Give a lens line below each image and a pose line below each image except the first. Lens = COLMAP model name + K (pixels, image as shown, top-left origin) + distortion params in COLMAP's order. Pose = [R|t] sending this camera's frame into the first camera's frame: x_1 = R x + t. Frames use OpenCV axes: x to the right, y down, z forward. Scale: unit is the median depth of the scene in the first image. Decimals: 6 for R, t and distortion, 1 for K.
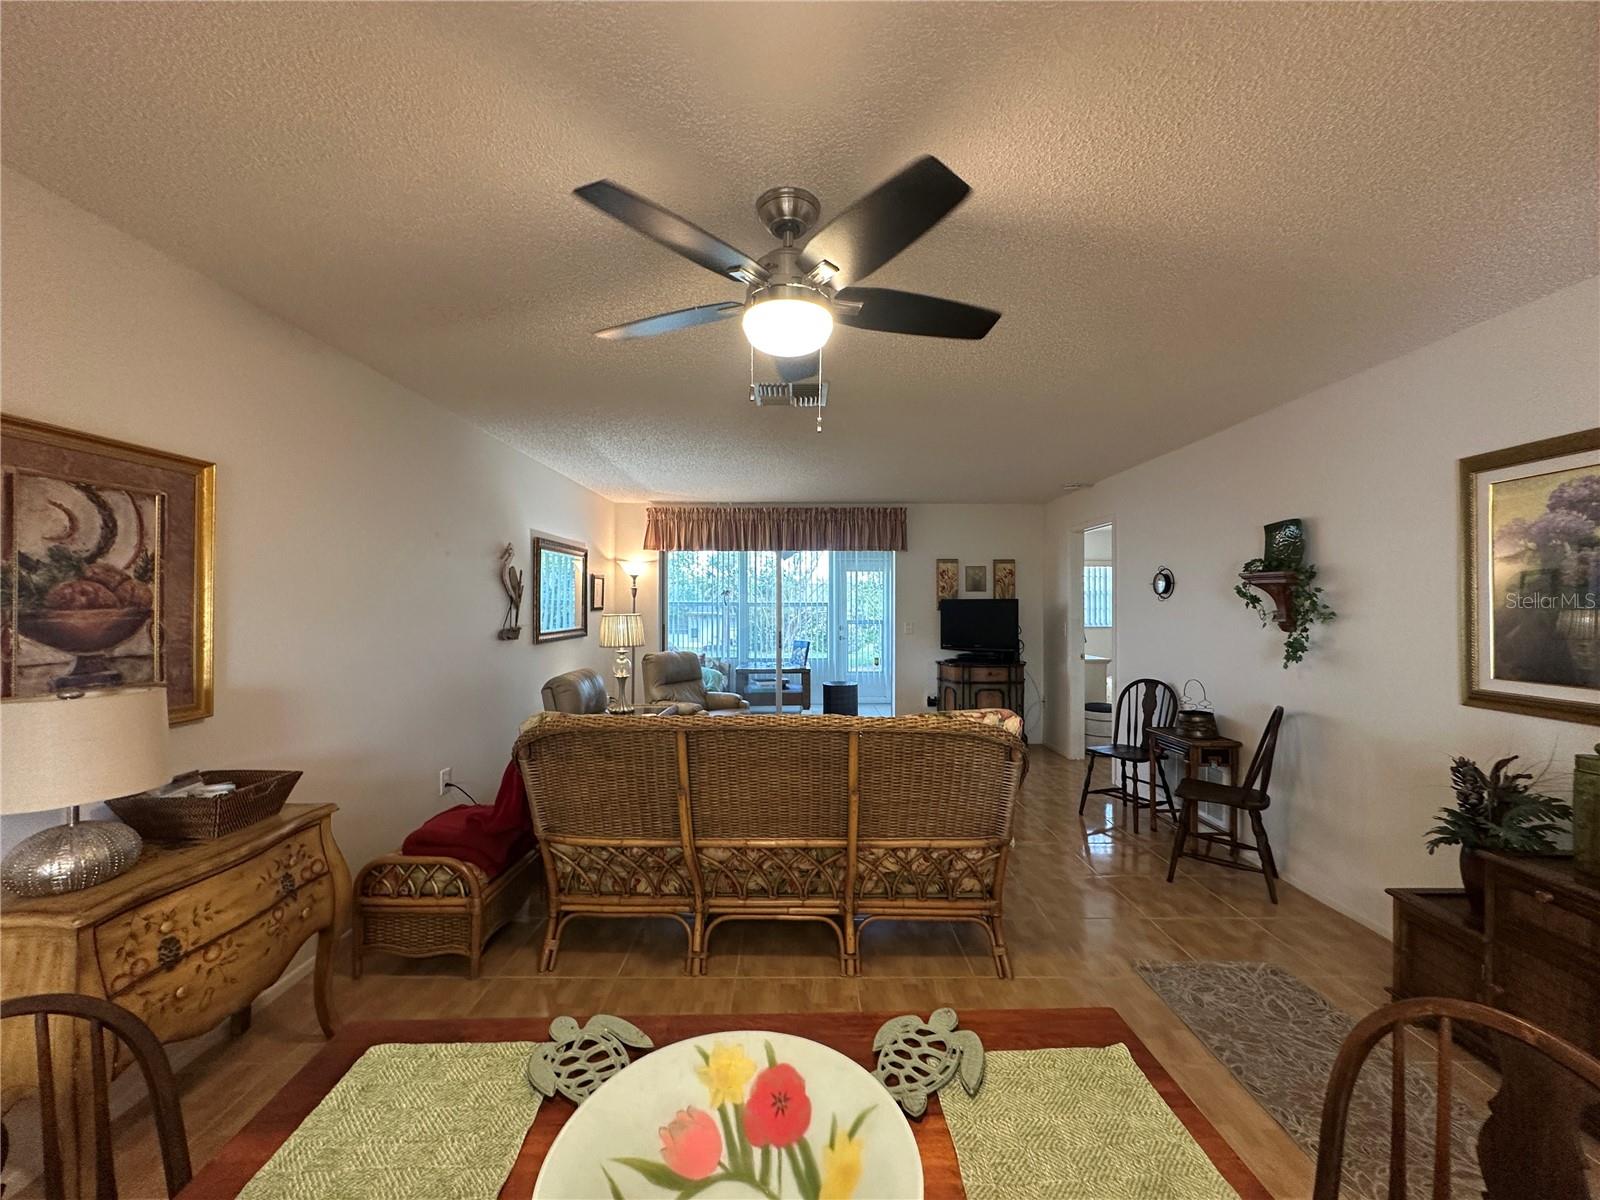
lens RADIAL K [[638.8, 0, 800.9], [0, 638.8, 601.4], [0, 0, 1]] dist [-0.001667, 0.000076]
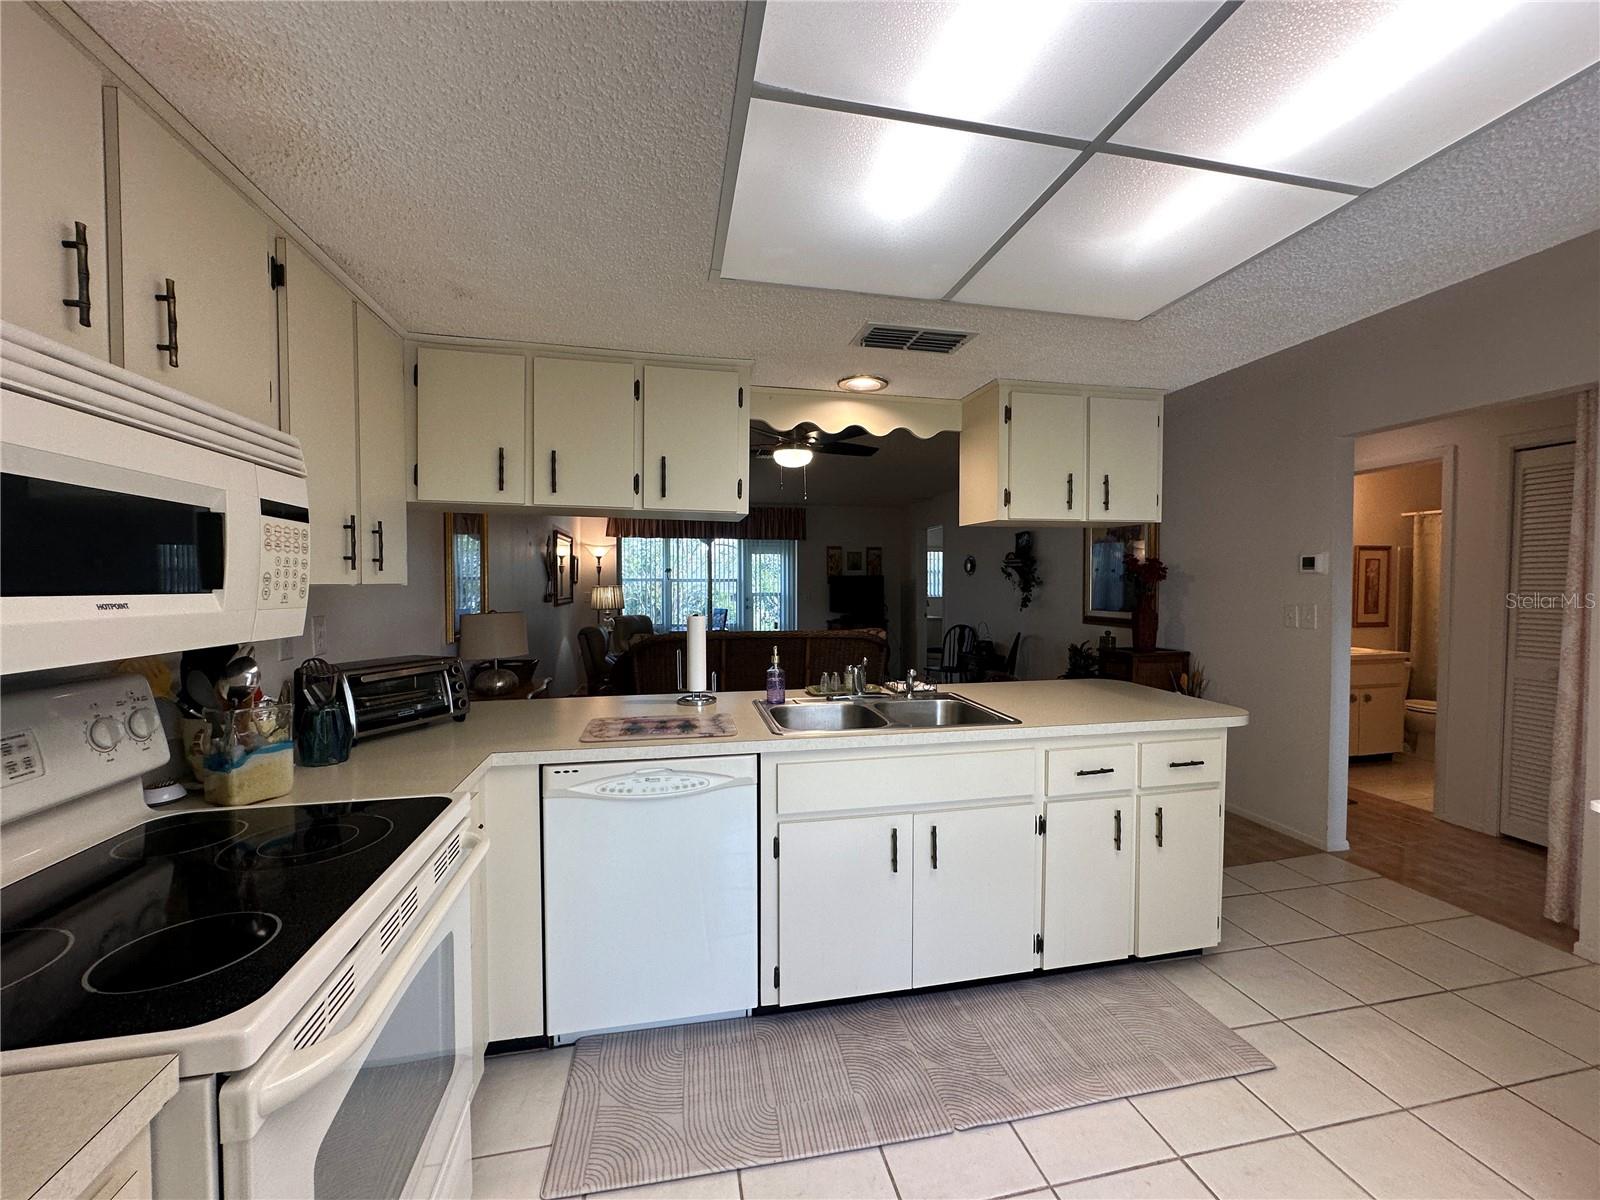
lens RADIAL K [[638.8, 0, 800.9], [0, 638.8, 601.4], [0, 0, 1]] dist [-0.001667, 0.000076]
pose [[0.979462, -0.006322, 0.201532, -0.300157], [-0.000317, 0.999459, 0.032891, 0.016982], [-0.201631, -0.032280, 0.978930, -0.842257]]
